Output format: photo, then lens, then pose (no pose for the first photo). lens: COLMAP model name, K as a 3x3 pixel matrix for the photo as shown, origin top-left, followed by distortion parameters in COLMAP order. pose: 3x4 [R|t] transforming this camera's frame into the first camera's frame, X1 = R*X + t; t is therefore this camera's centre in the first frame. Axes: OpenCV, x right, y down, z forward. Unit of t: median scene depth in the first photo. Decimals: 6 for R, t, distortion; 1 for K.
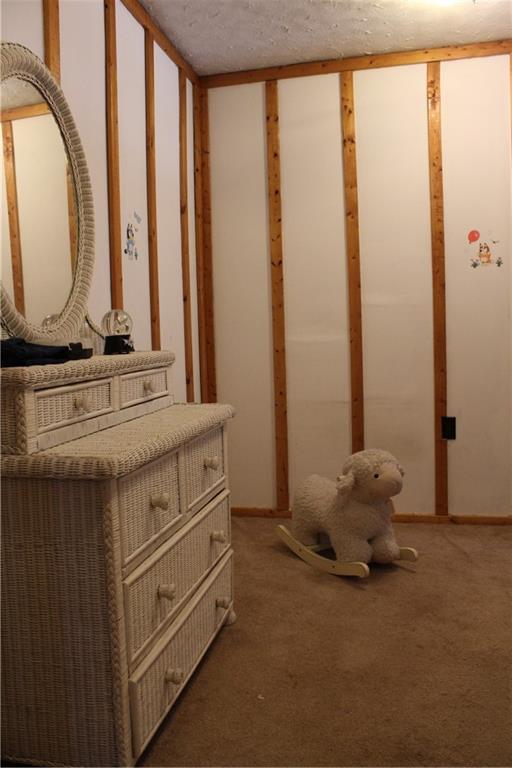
lens RADIAL K [[644.4, 0, 259.9], [0, 644.4, 384.5], [0, 0, 1]] dist [-0.157516, 0.137075]
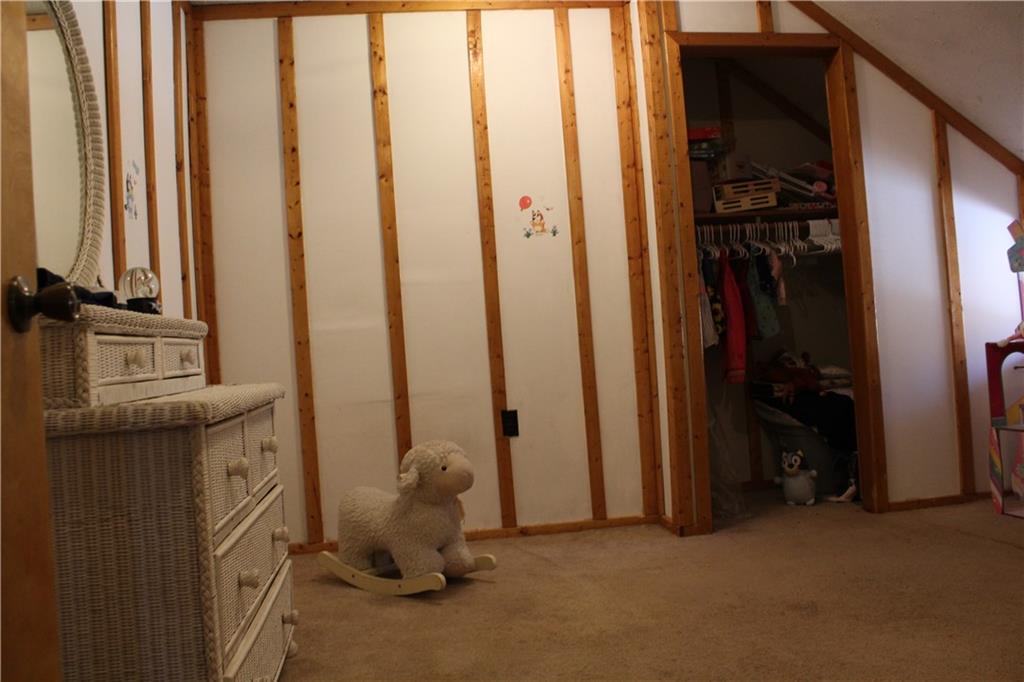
lens RADIAL K [[859.3, 0, 514.3], [0, 859.3, 347.8], [0, 0, 1]] dist [-0.157516, 0.137075]
pose [[0.937574, -0.033018, 0.346215, -0.112823], [0.068534, 0.993504, -0.090845, 0.086990], [-0.340967, 0.108901, 0.933746, -0.110829]]
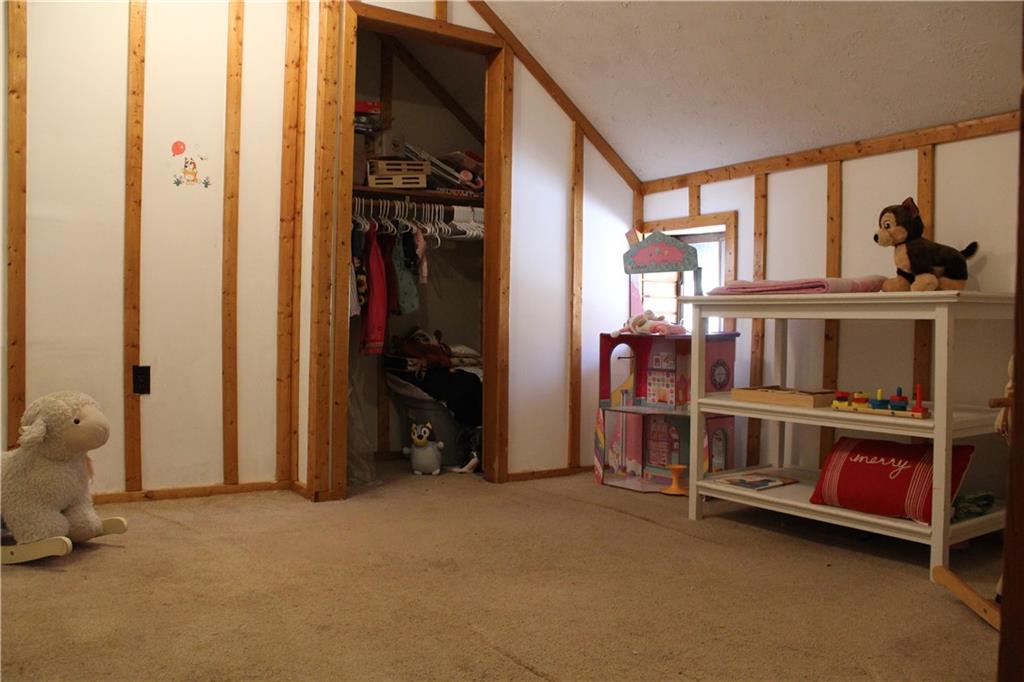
lens RADIAL K [[859.3, 0, 516.6], [0, 859.3, 344.2], [0, 0, 1]] dist [-0.157516, 0.137075]
pose [[0.686054, 0.021328, 0.727238, -0.176156], [0.022705, 0.998456, -0.050700, 0.104945], [-0.727196, 0.051295, 0.684511, -0.083788]]
